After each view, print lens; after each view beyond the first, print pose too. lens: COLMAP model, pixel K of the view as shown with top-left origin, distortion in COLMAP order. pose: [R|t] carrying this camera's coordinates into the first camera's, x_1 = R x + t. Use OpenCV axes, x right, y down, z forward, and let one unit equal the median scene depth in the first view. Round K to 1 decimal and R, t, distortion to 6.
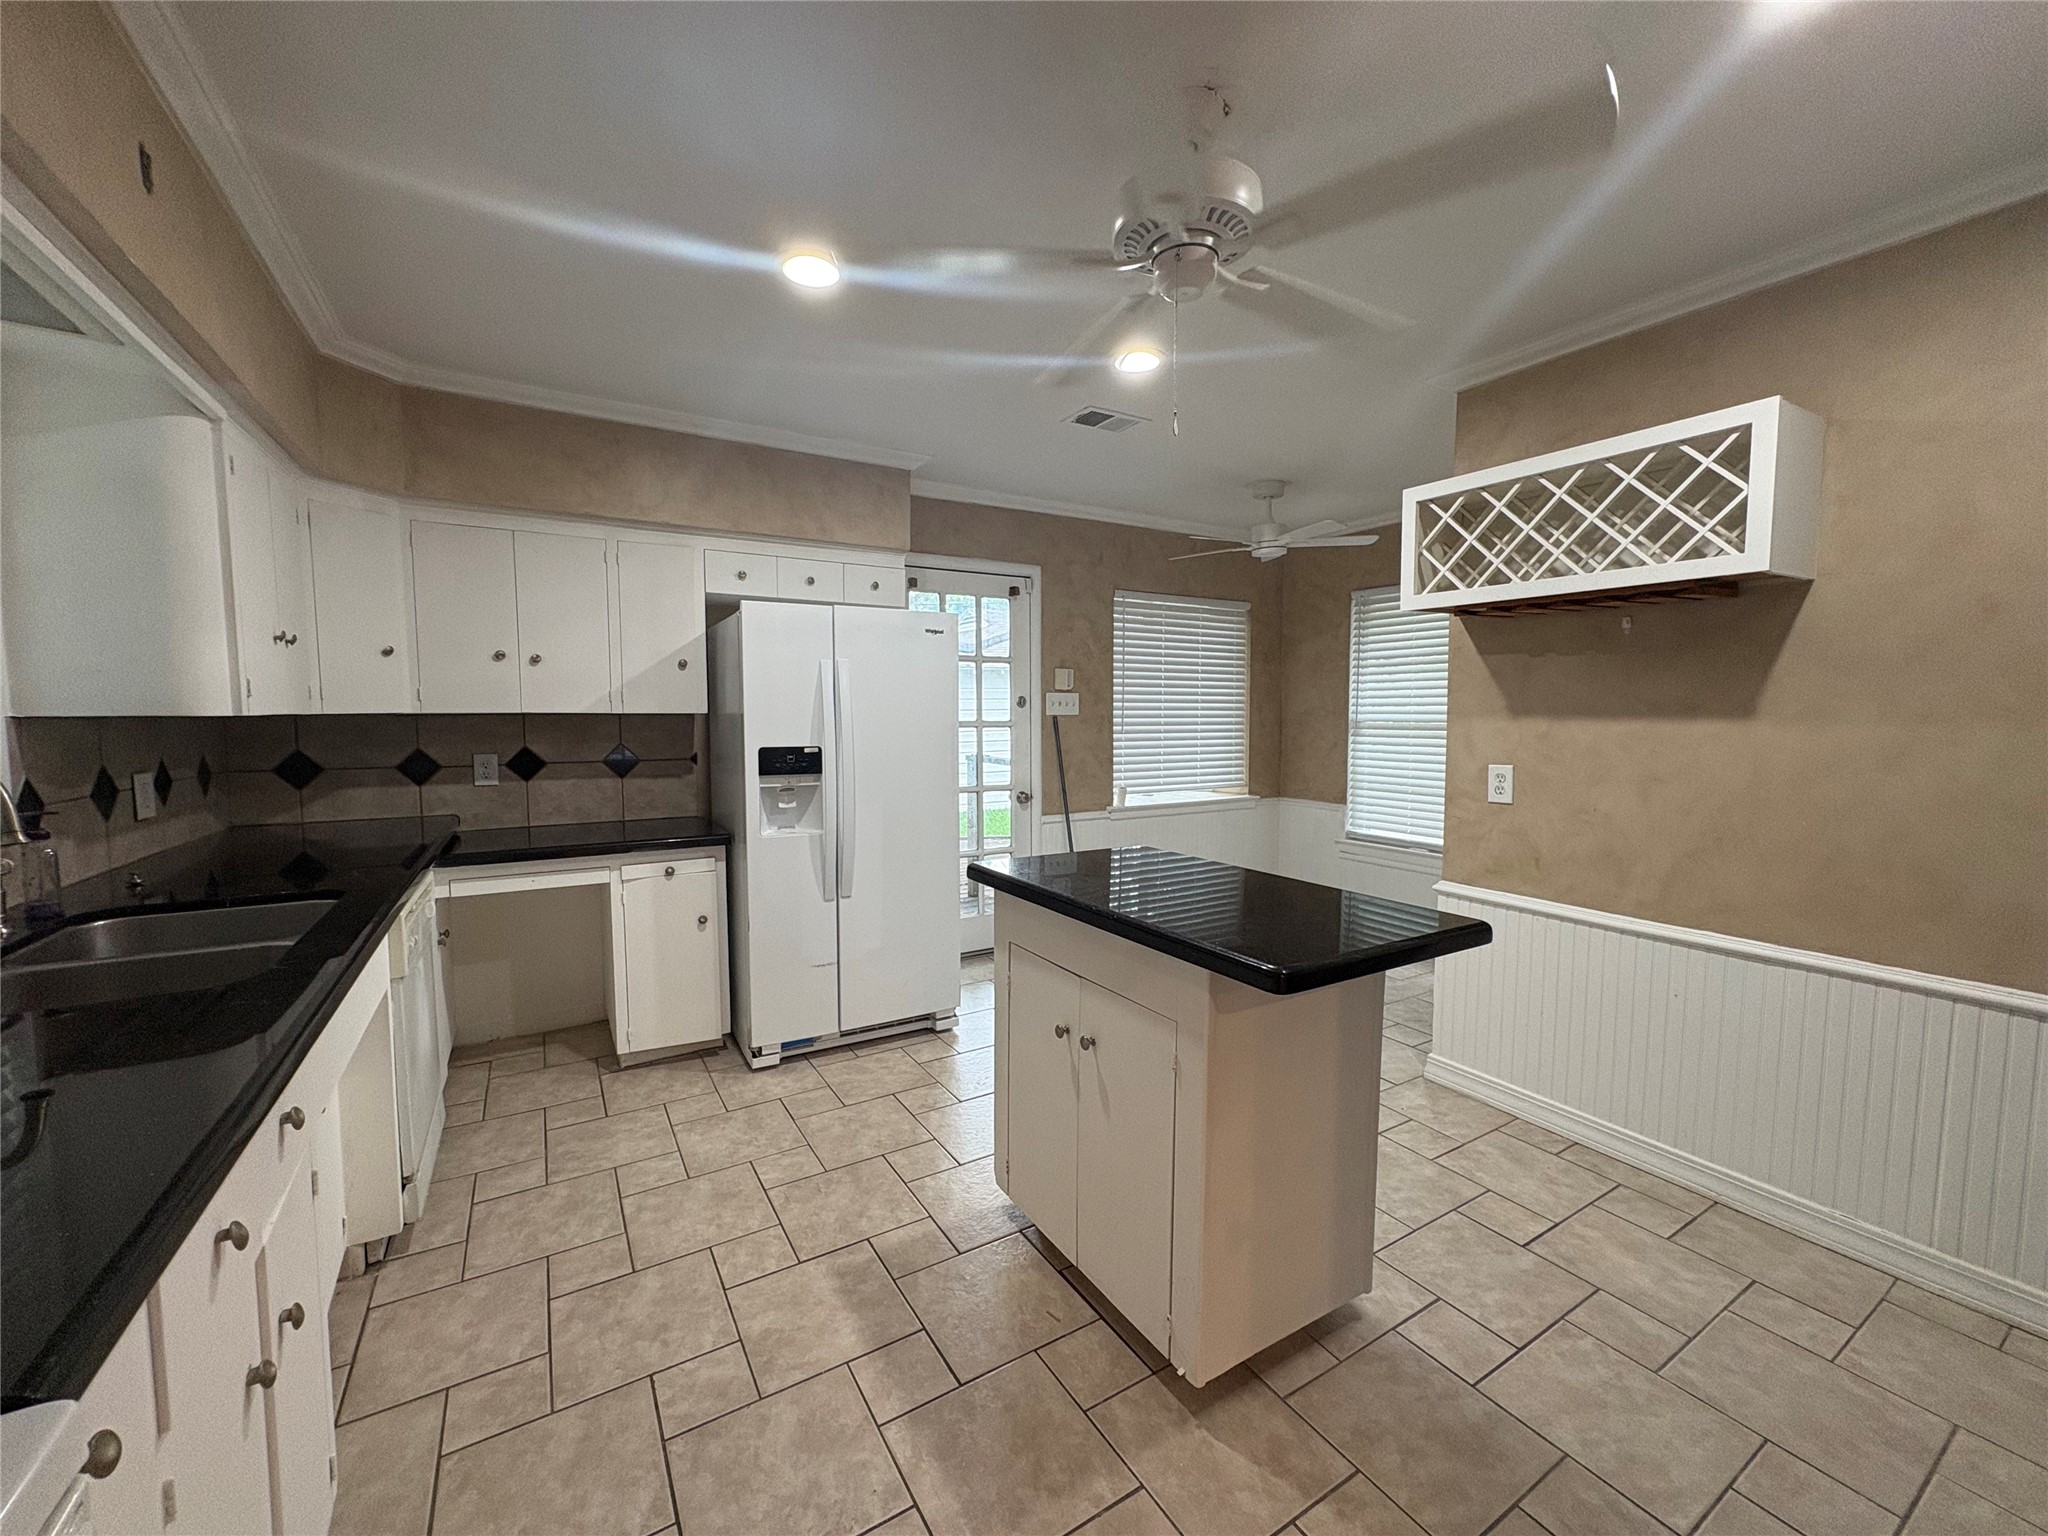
lens RADIAL K [[812.1, 0, 1022.1], [0, 812.1, 770.1], [0, 0, 1]] dist [-0.000563, 0.000413]
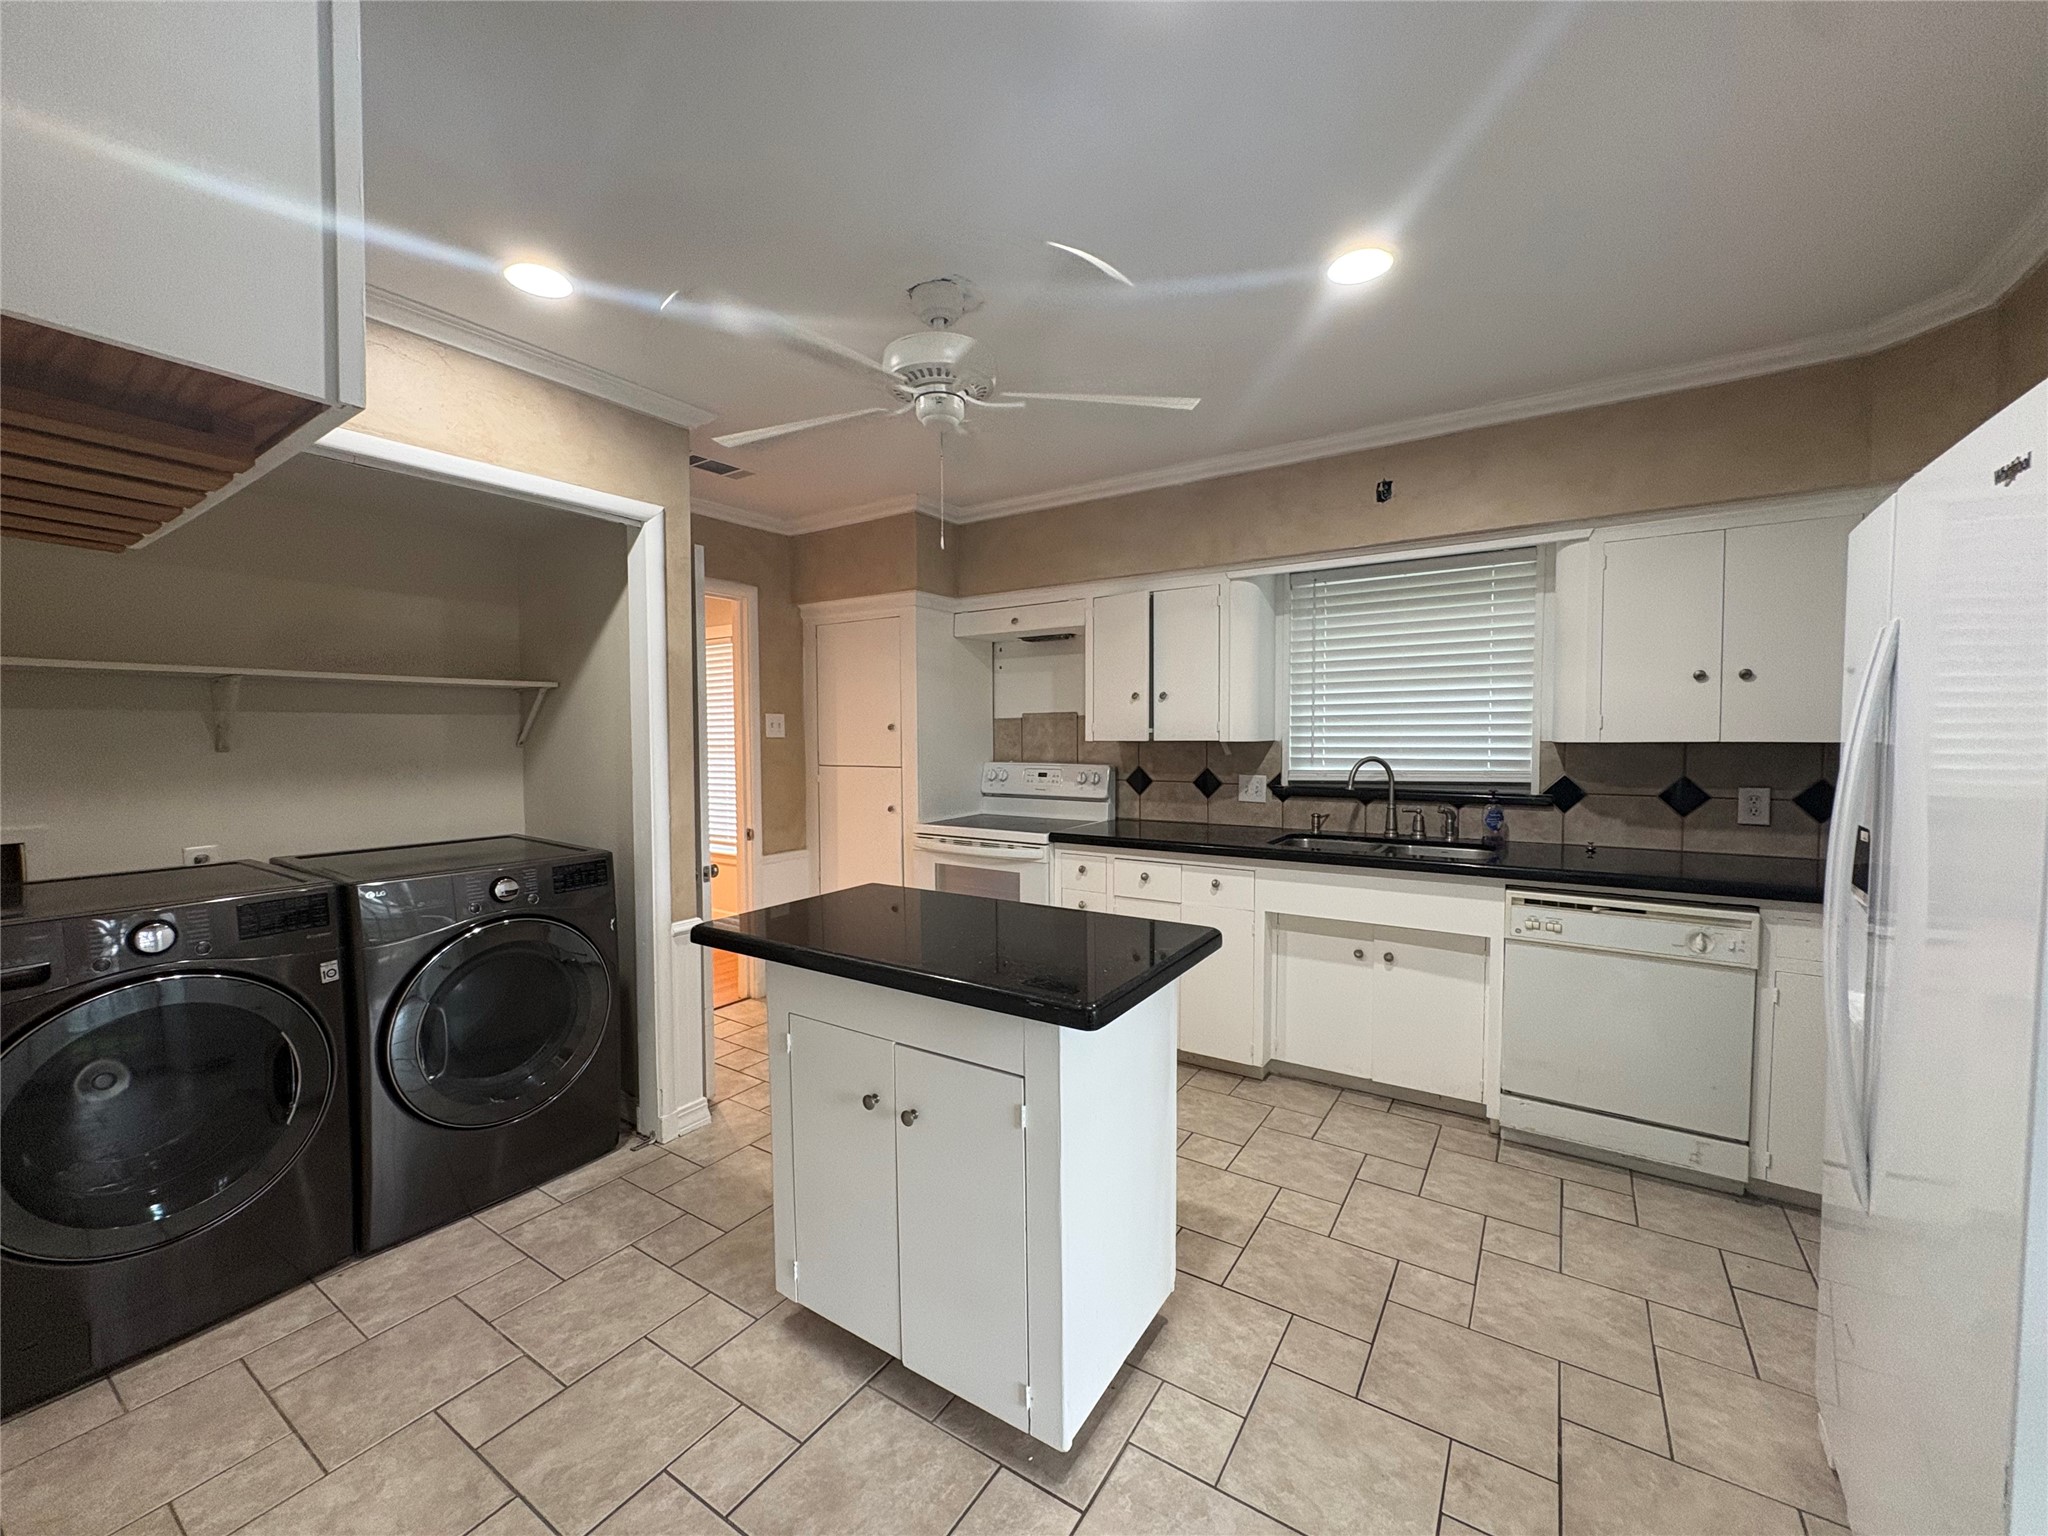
lens RADIAL K [[812.1, 0, 1022.1], [0, 812.1, 770.1], [0, 0, 1]] dist [-0.000563, 0.000413]
pose [[-0.903135, 0.025027, -0.428626, 0.362036], [-0.026024, 0.993274, 0.112828, -0.103988], [0.428567, 0.113054, -0.896409, 1.261333]]
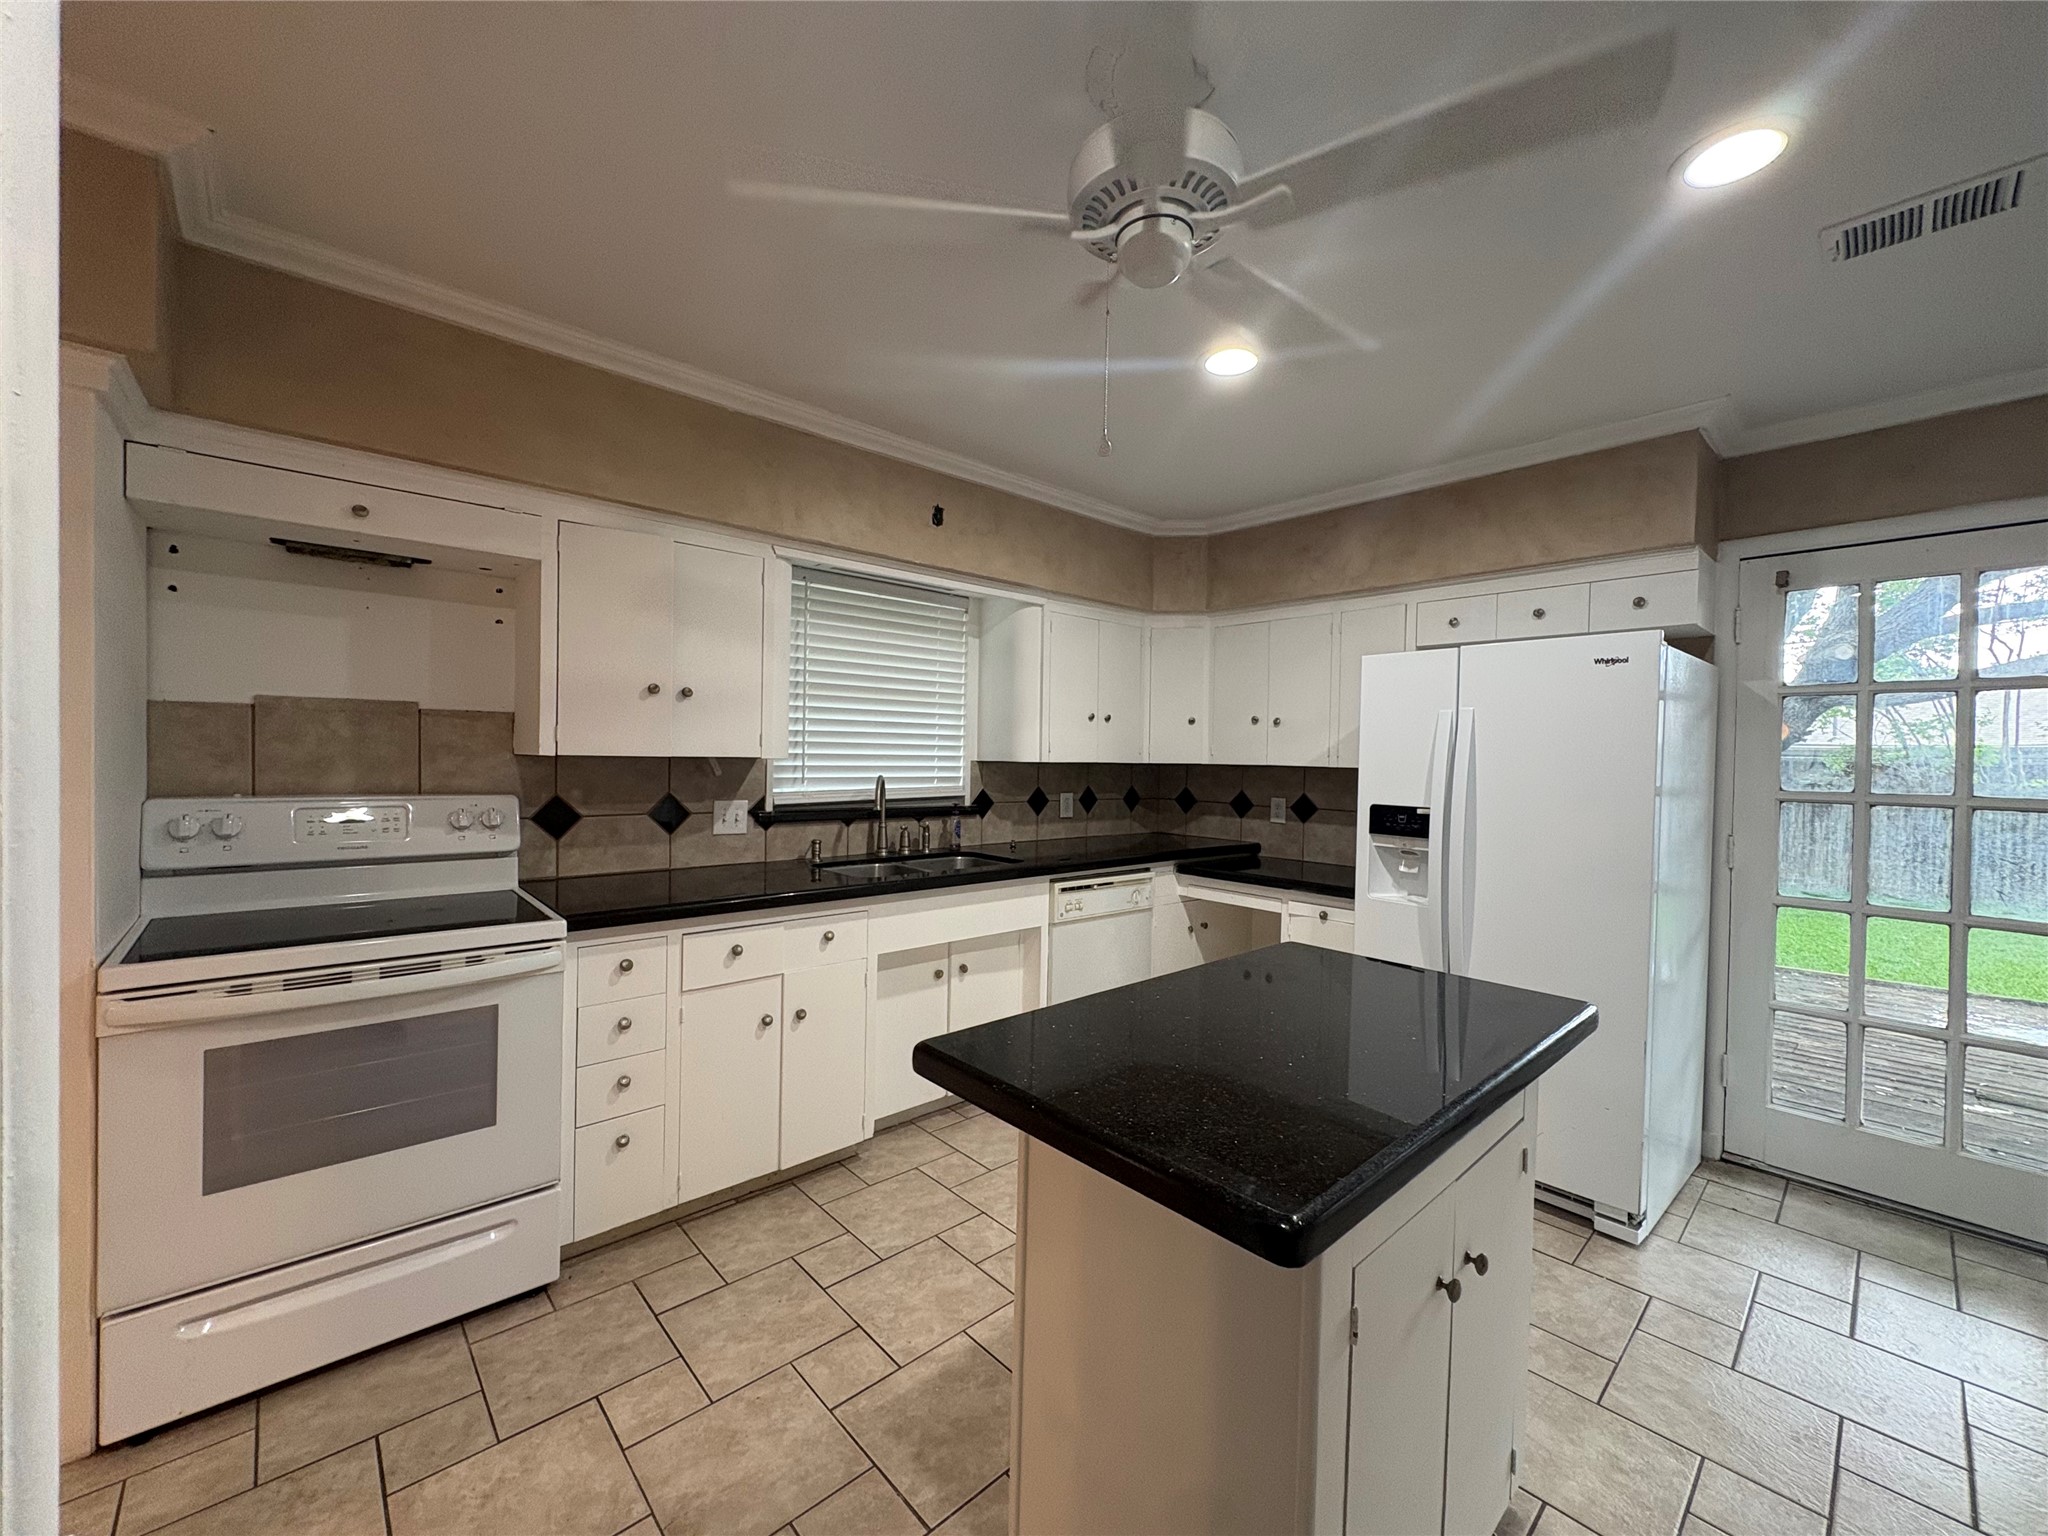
lens RADIAL K [[812.1, 0, 1022.1], [0, 812.1, 770.1], [0, 0, 1]] dist [-0.000563, 0.000413]
pose [[0.193550, 0.021092, -0.980864, 0.561734], [-0.091074, 0.995838, 0.003442, -0.034669], [0.976854, 0.088665, 0.194666, 0.410595]]
